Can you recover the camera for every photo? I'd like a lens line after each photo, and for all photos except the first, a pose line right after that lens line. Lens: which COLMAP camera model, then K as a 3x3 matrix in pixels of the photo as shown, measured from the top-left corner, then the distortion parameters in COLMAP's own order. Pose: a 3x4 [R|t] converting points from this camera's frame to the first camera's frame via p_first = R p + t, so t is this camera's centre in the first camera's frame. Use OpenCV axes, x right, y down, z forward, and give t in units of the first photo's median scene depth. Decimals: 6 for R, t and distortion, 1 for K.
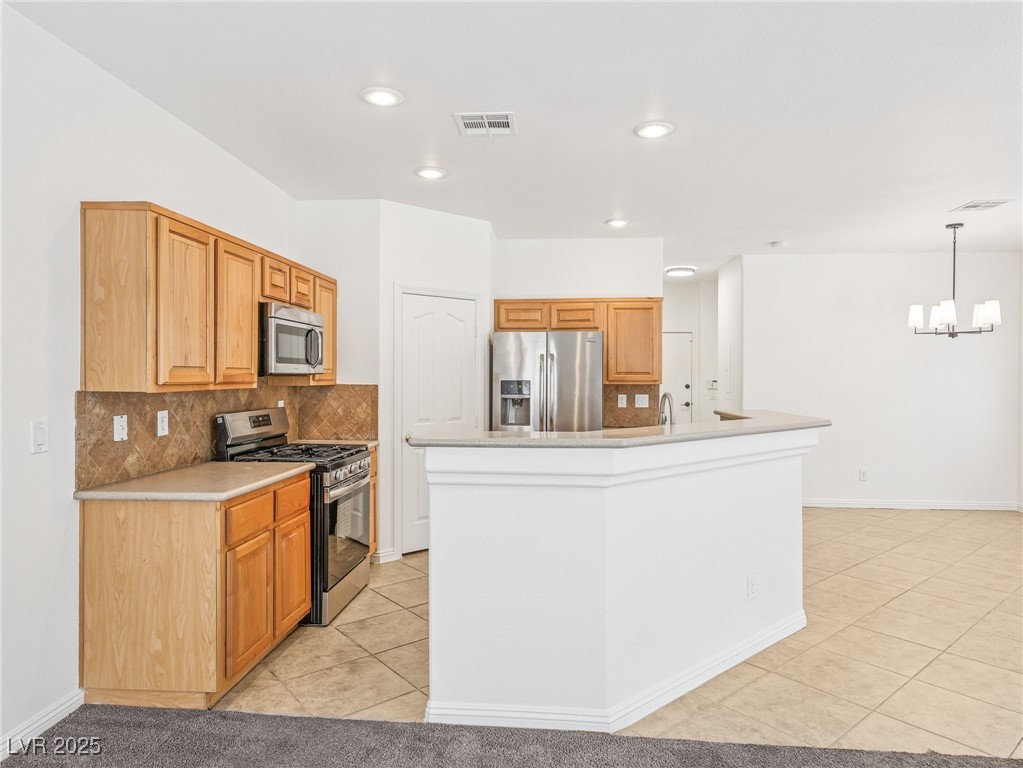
lens RADIAL K [[631.4, 0, 518.0], [0, 631.4, 378.7], [0, 0, 1]] dist [0.001057, -0.001236]
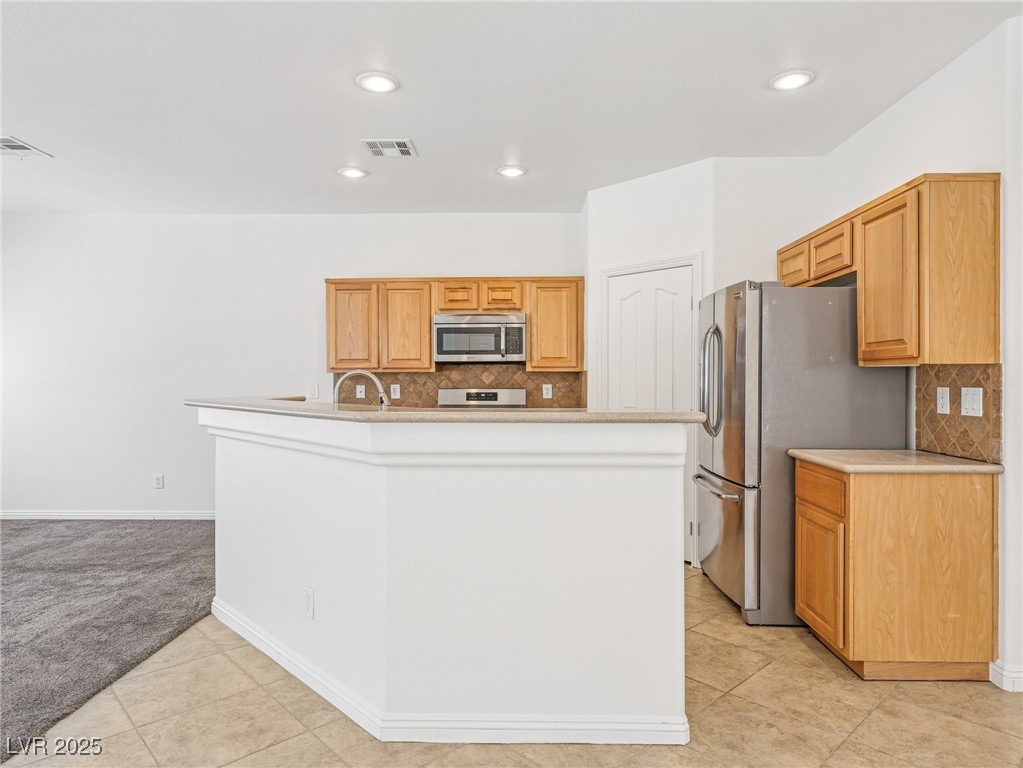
lens RADIAL K [[631.4, 0, 509.5], [0, 631.4, 380.5], [0, 0, 1]] dist [0.001057, -0.001236]
pose [[0.050818, 0.000781, -0.998708, 0.863053], [-0.000900, 0.999999, 0.000736, 0.026776], [0.998708, 0.000862, 0.050819, 0.870241]]
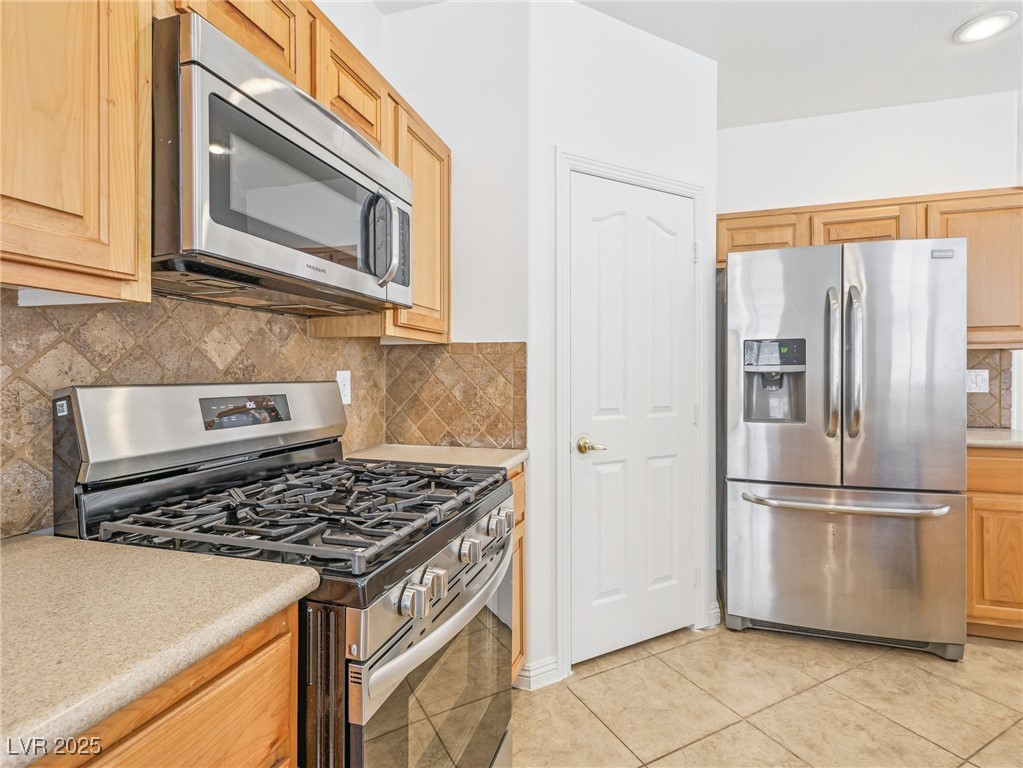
lens RADIAL K [[504.5, 0, 518.5], [0, 504.5, 376.2], [0, 0, 1]] dist [0.008537, -0.002394]
pose [[0.977793, -0.002615, -0.209557, -0.150468], [0.002674, 0.999996, 0.000001, 0.039950], [0.209557, -0.000562, 0.977796, 0.631008]]
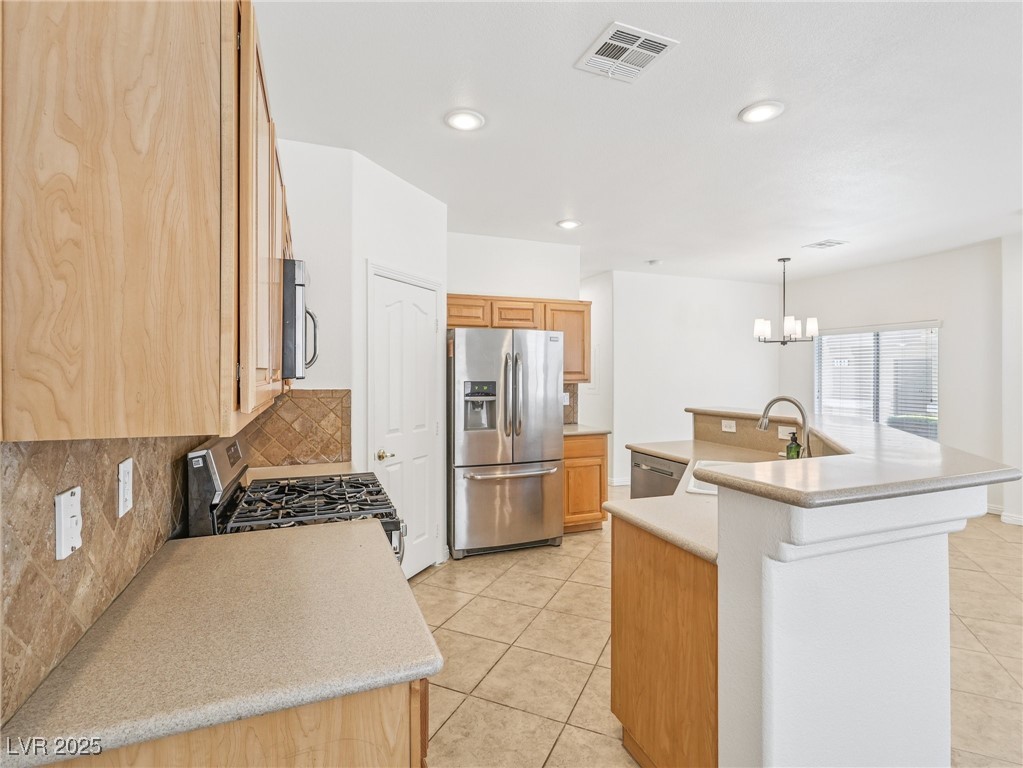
lens RADIAL K [[504.5, 0, 515.9], [0, 504.5, 372.2], [0, 0, 1]] dist [0.008537, -0.002394]
pose [[0.899347, -0.001269, 0.437233, -0.329863], [0.003007, 0.999990, -0.003284, -0.009455], [-0.437225, 0.004268, 0.899342, 0.376388]]
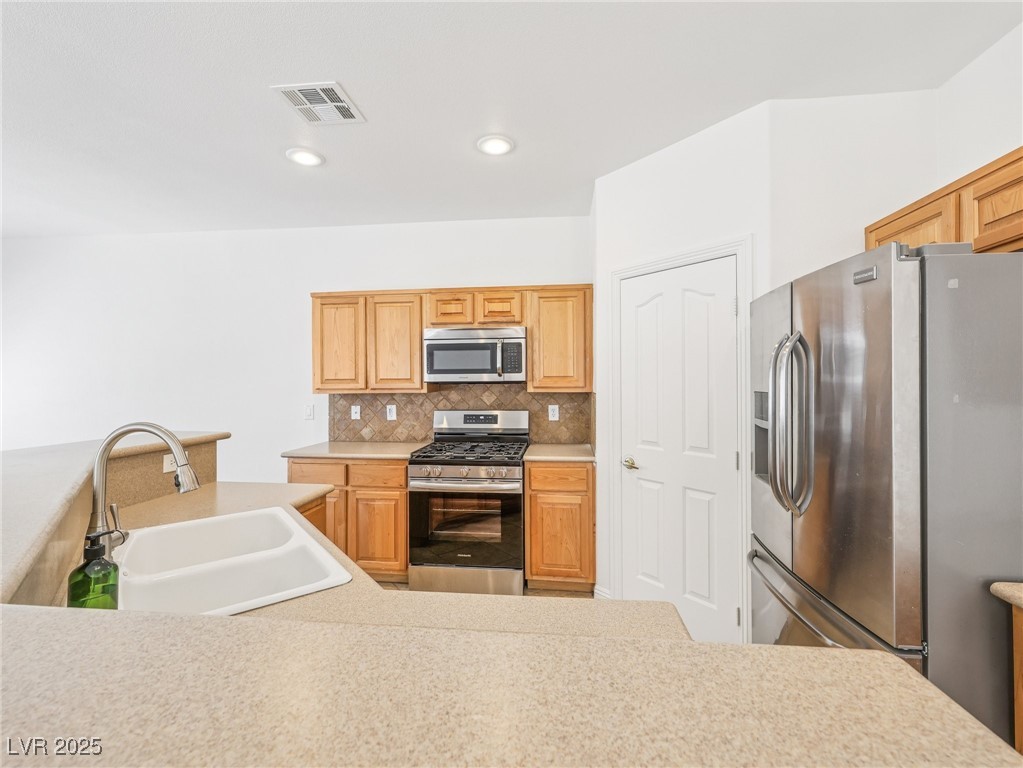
lens RADIAL K [[446.2, 0, 512.3], [0, 446.2, 377.9], [0, 0, 1]] dist [0.000264, 0.000309]
pose [[-0.039954, -0.008892, -0.999162, 0.424964], [0.002504, 0.999956, -0.008999, -0.006813], [0.999198, -0.002861, -0.039930, 0.966282]]
